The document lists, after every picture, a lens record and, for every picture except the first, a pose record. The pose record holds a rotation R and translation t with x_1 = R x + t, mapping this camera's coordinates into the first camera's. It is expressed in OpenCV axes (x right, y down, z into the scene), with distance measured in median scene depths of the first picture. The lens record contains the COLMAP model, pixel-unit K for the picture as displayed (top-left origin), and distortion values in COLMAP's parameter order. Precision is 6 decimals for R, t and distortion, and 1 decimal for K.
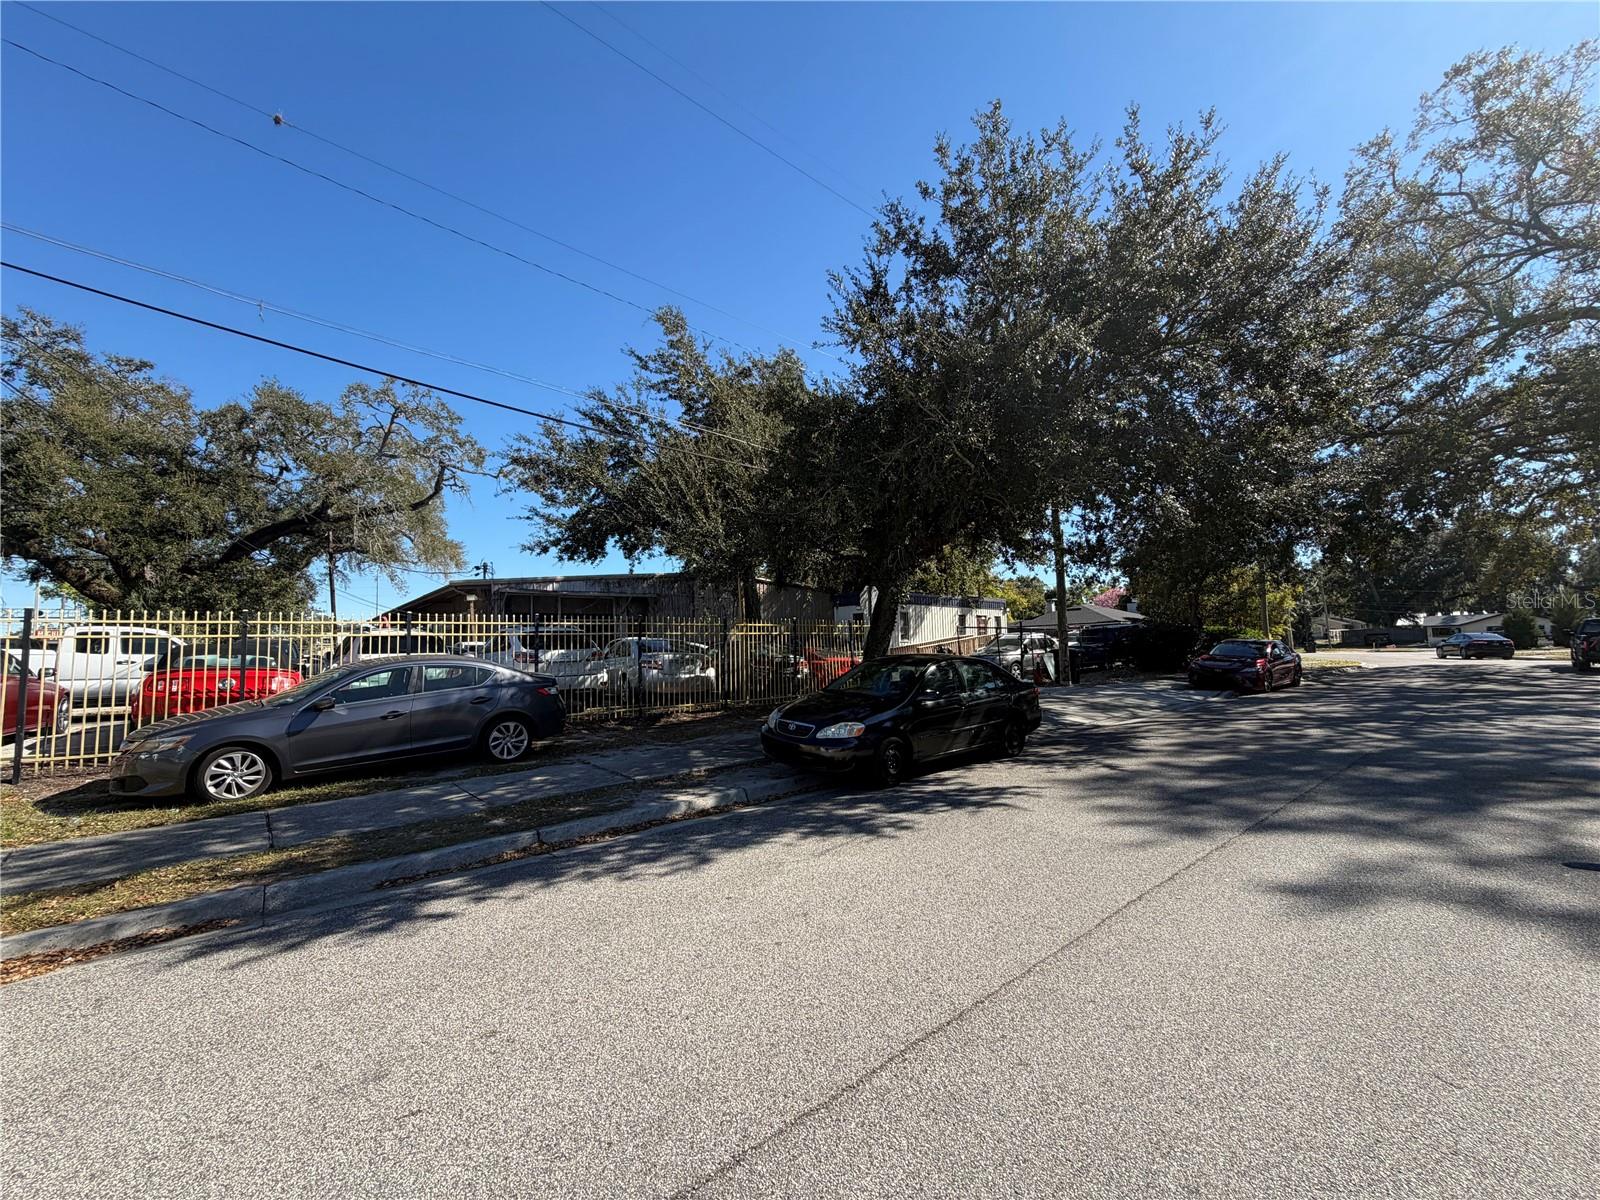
lens RADIAL K [[635.7, 0, 791.8], [0, 635.7, 597.5], [0, 0, 1]] dist [0.000493, 0.000319]
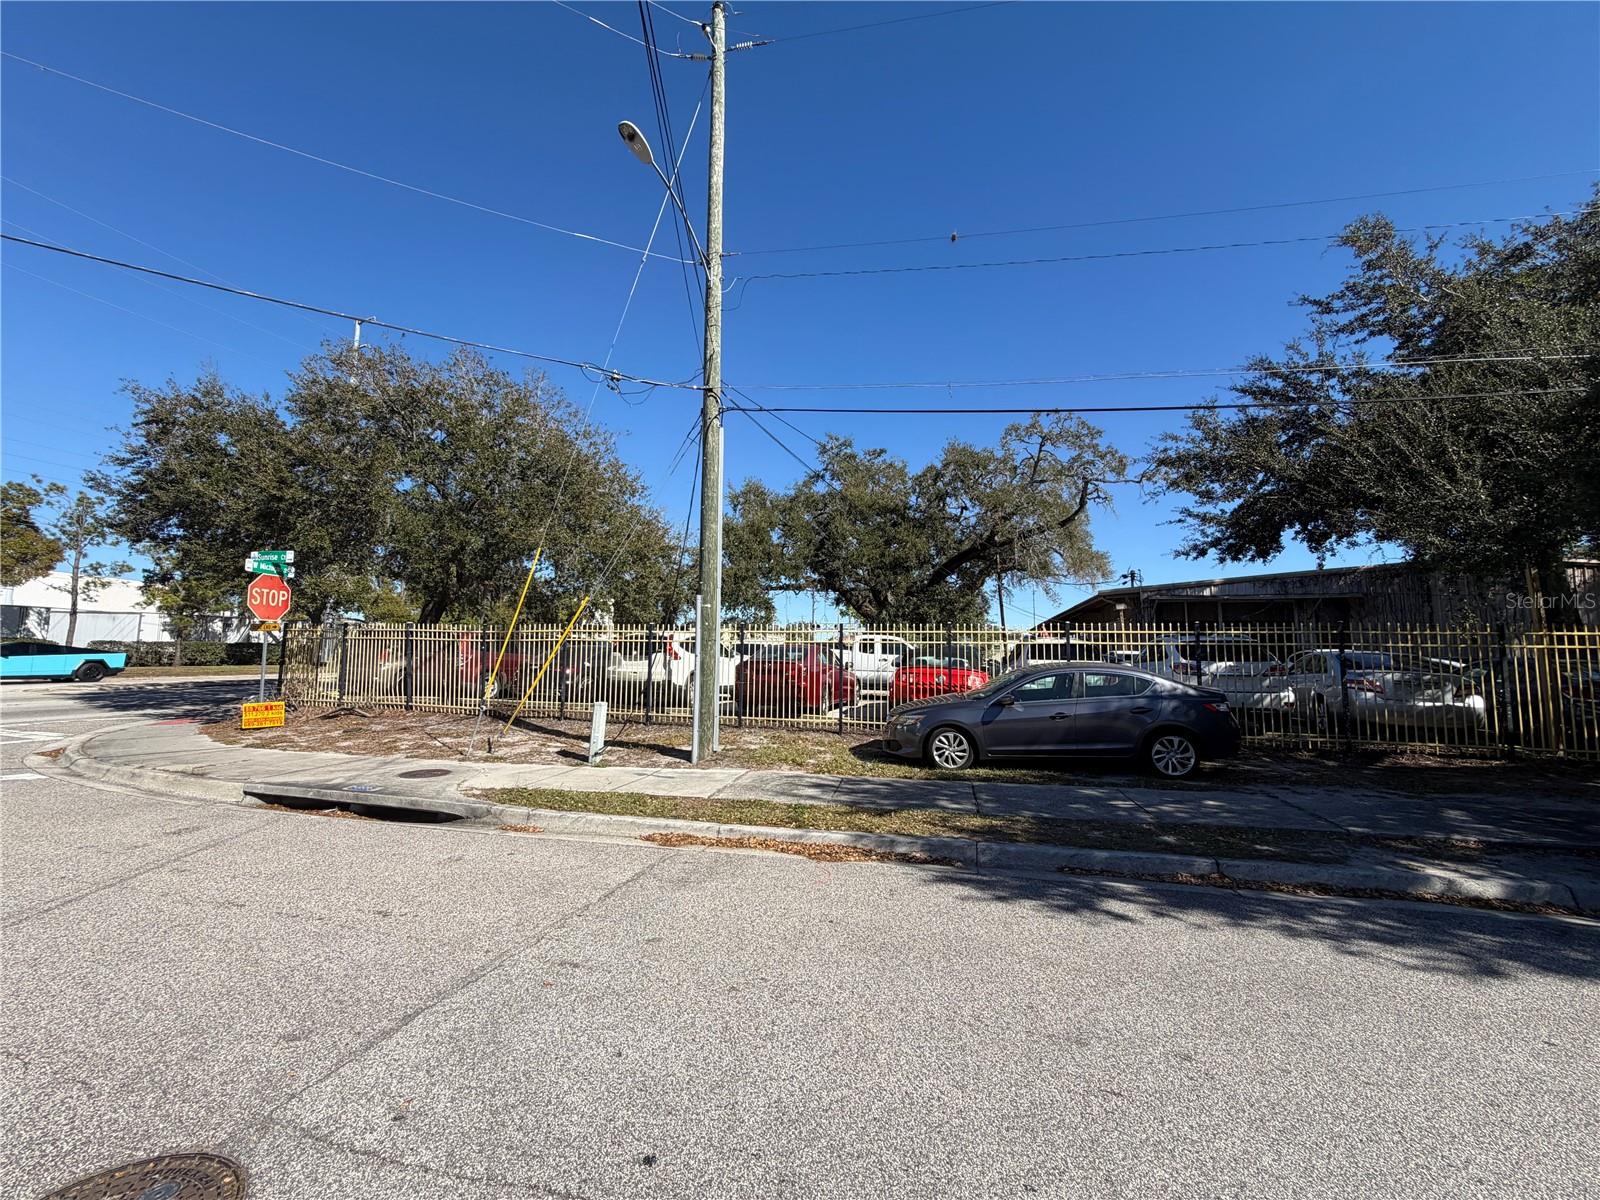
lens RADIAL K [[635.7, 0, 795.5], [0, 635.7, 596.4], [0, 0, 1]] dist [0.000493, 0.000319]
pose [[0.592114, -0.047771, -0.804437, -0.003111], [0.035289, 0.998821, -0.033339, -0.000867], [0.805081, -0.008647, 0.593102, -0.011776]]
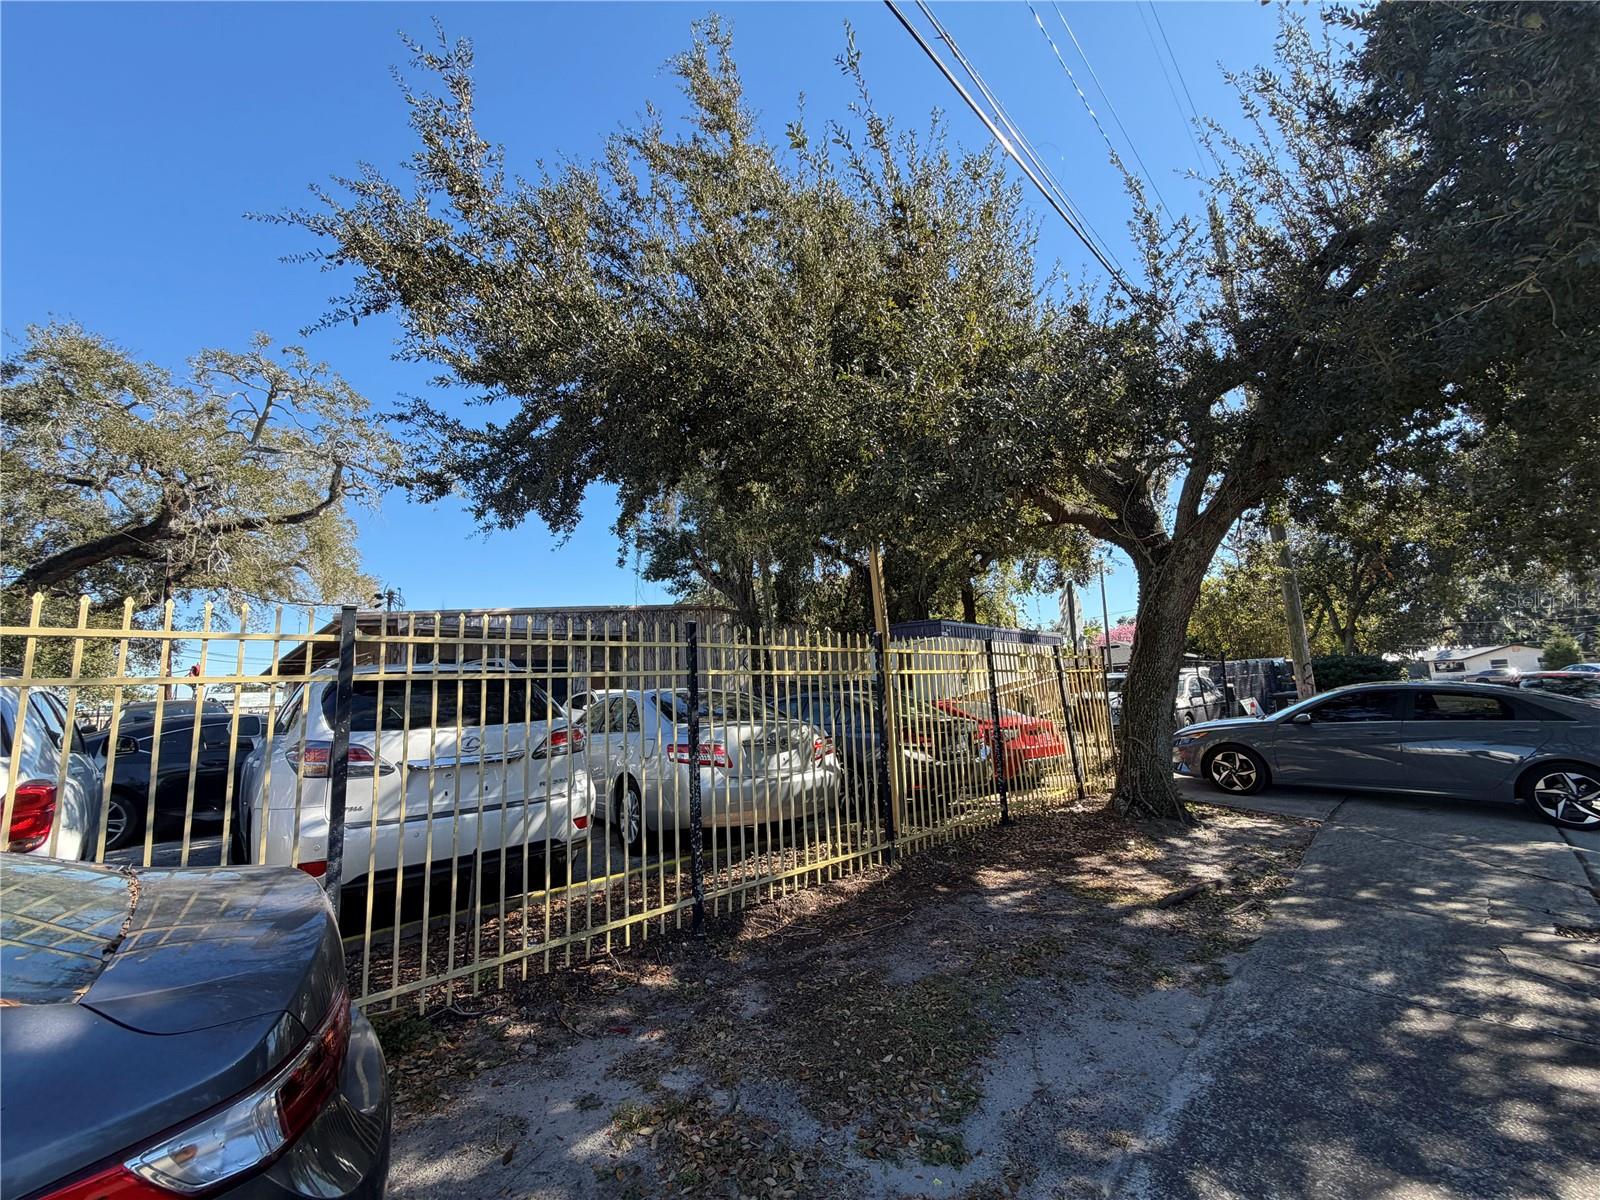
lens RADIAL K [[635.7, 0, 800.8], [0, 635.7, 601.4], [0, 0, 1]] dist [0.000493, 0.000319]
pose [[0.996649, -0.008773, 0.081322, -0.224224], [0.014745, 0.997213, -0.073135, 0.047593], [-0.080453, 0.074089, 0.994001, 0.696356]]
